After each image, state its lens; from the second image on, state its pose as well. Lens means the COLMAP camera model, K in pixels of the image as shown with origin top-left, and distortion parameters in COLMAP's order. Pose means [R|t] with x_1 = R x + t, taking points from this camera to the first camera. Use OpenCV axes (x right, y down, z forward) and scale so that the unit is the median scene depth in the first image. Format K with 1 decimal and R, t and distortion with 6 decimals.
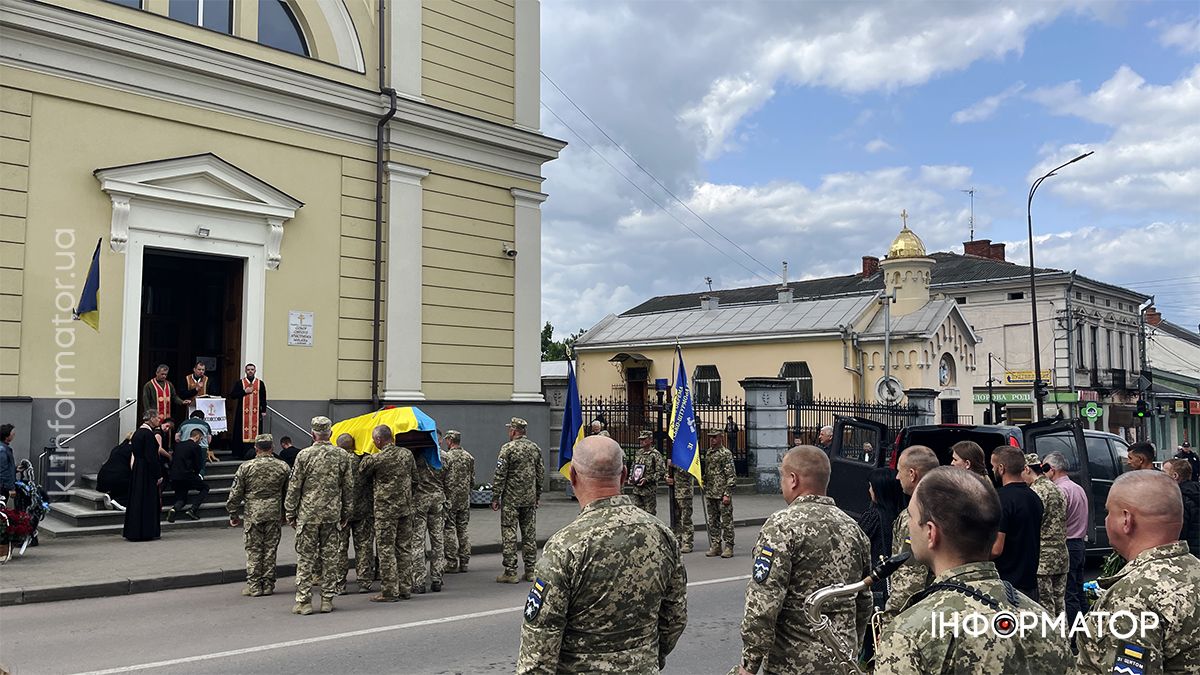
lens RADIAL K [[865.0, 0, 600.0], [0, 865.0, 337.5], [0, 0, 1]] dist [0.067427, -0.001932]
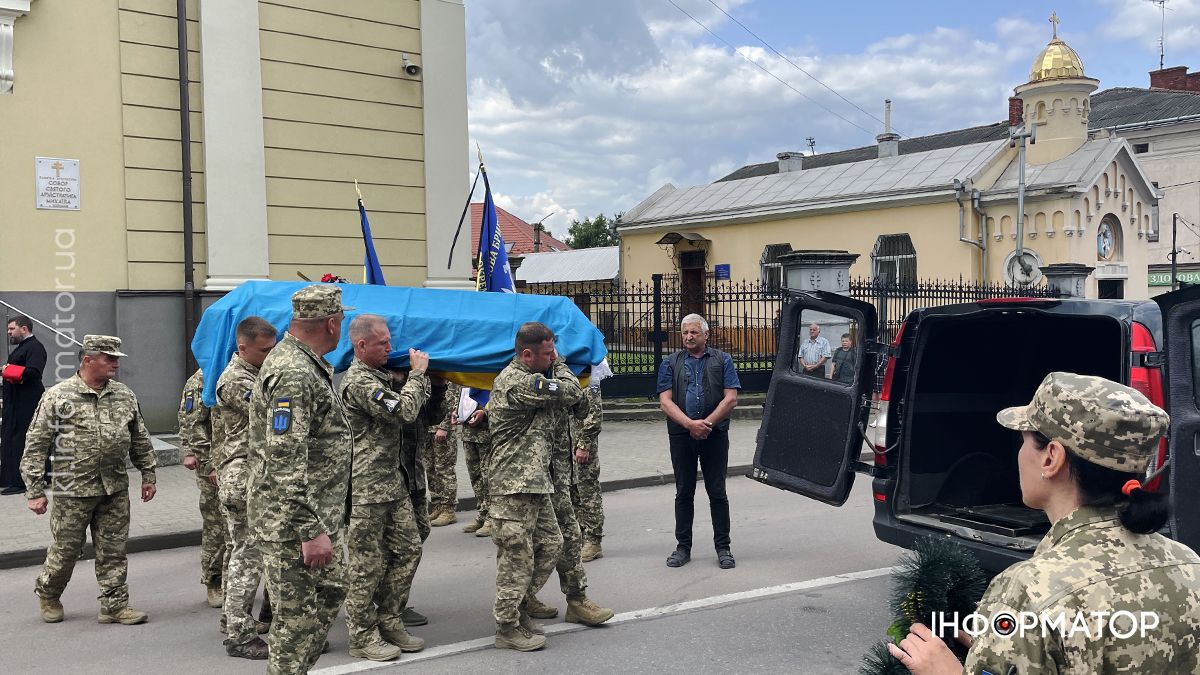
lens RADIAL K [[991.2, 0, 600.0], [0, 991.2, 337.5], [0, 0, 1]] dist [0.094185, -0.118303]
pose [[0.993754, -0.016206, -0.110408, 0.075887], [0.028255, 0.993699, 0.108460, 0.017402], [0.107954, -0.110902, 0.987951, 0.138577]]
